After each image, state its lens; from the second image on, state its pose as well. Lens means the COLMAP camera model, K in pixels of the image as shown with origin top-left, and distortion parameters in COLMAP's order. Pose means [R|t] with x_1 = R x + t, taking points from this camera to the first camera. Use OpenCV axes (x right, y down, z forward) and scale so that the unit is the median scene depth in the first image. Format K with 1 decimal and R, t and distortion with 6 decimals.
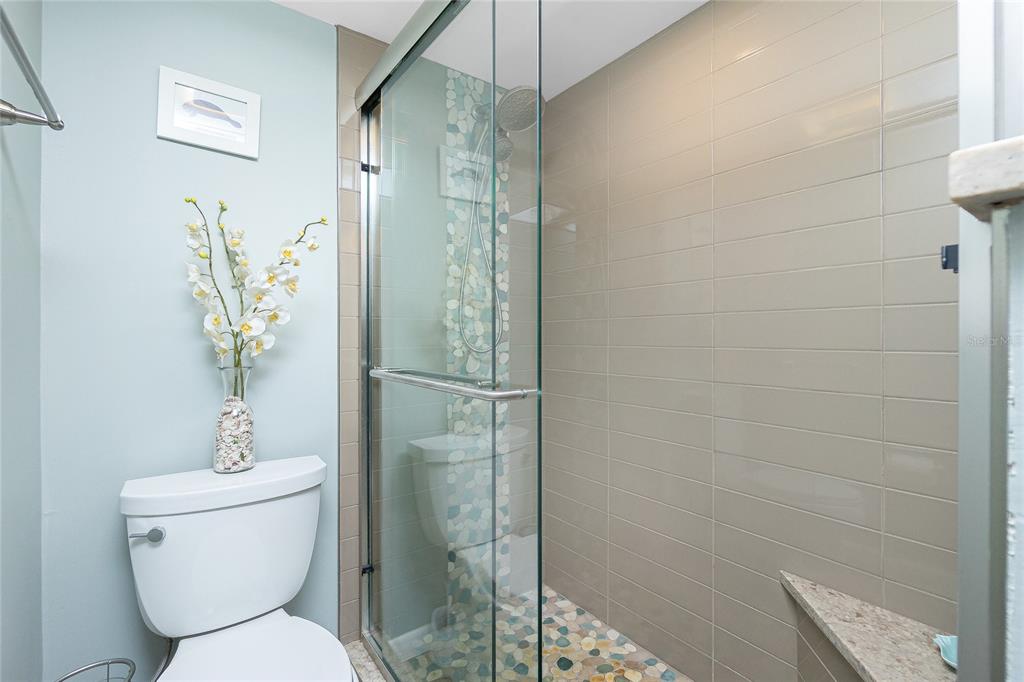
lens RADIAL K [[444.8, 0, 505.9], [0, 444.8, 334.4], [0, 0, 1]] dist [-0.007326, 0.003235]
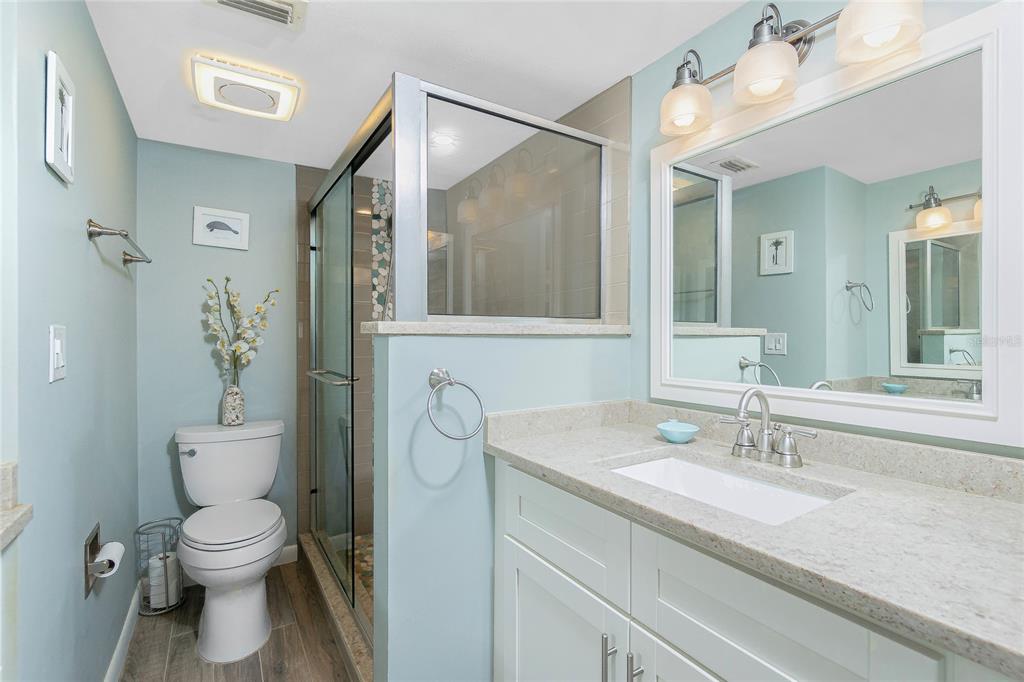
lens RADIAL K [[444.8, 0, 514.8], [0, 444.8, 340.7], [0, 0, 1]] dist [-0.007326, 0.003235]
pose [[0.999735, -0.000119, -0.023028, 0.559743], [-0.000008, 0.999985, -0.005551, -0.028453], [0.023028, 0.005550, 0.999719, -0.760674]]
